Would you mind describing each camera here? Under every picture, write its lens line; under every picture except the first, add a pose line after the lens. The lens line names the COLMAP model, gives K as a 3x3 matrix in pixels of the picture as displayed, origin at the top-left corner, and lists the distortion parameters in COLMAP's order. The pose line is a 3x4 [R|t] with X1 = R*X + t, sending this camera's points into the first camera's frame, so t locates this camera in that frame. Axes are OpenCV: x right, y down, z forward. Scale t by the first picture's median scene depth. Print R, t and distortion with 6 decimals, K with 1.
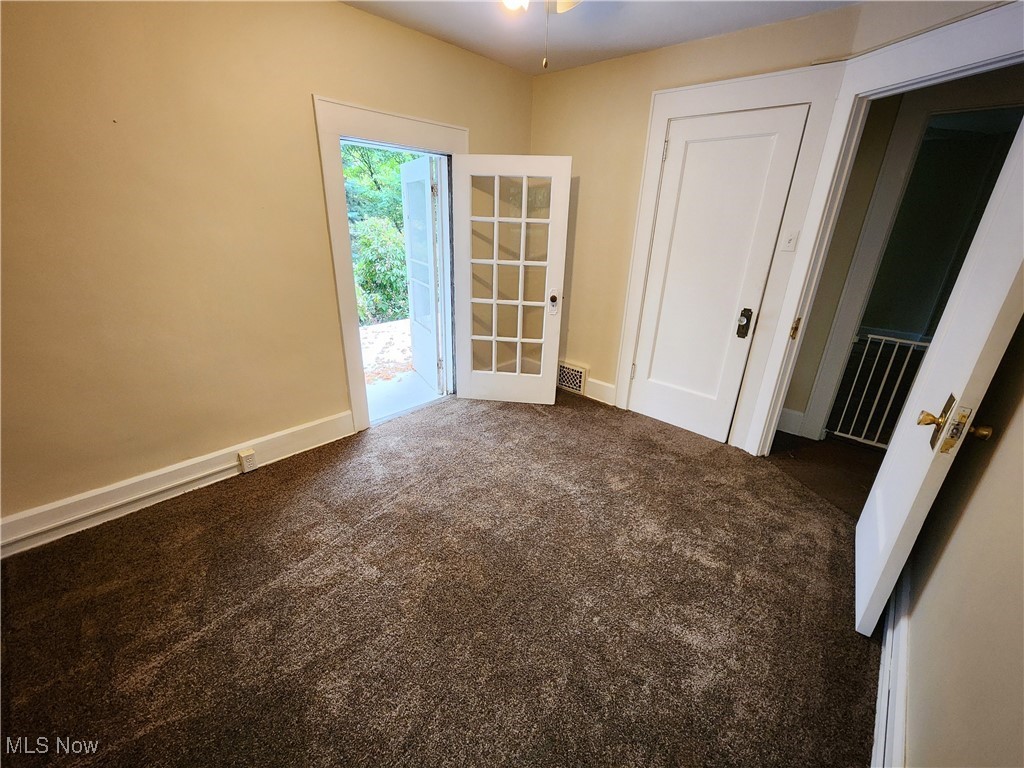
lens RADIAL K [[426.1, 0, 515.5], [0, 426.1, 387.7], [0, 0, 1]] dist [-0.000492, 0.000396]
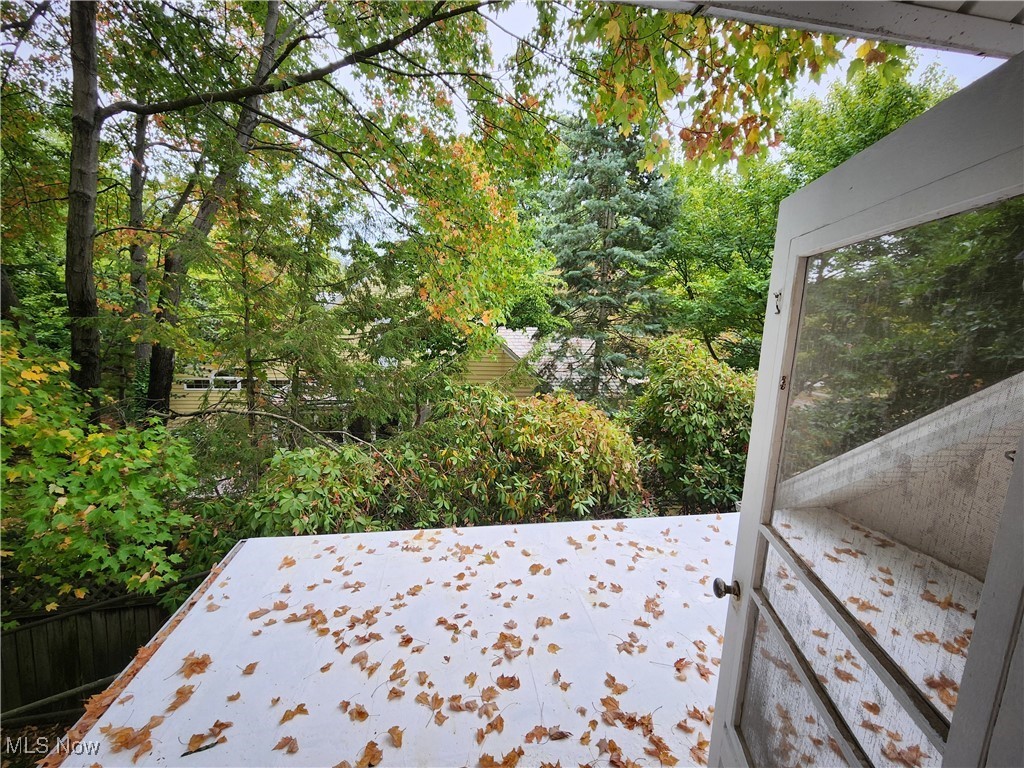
lens RADIAL K [[426.1, 0, 515.5], [0, 426.1, 387.7], [0, 0, 1]] dist [-0.000492, 0.000396]
pose [[0.783724, 0.098562, -0.613239, -0.062898], [-0.238349, 0.959463, -0.150403, -0.090932], [0.573556, 0.264039, 0.775446, 0.203233]]
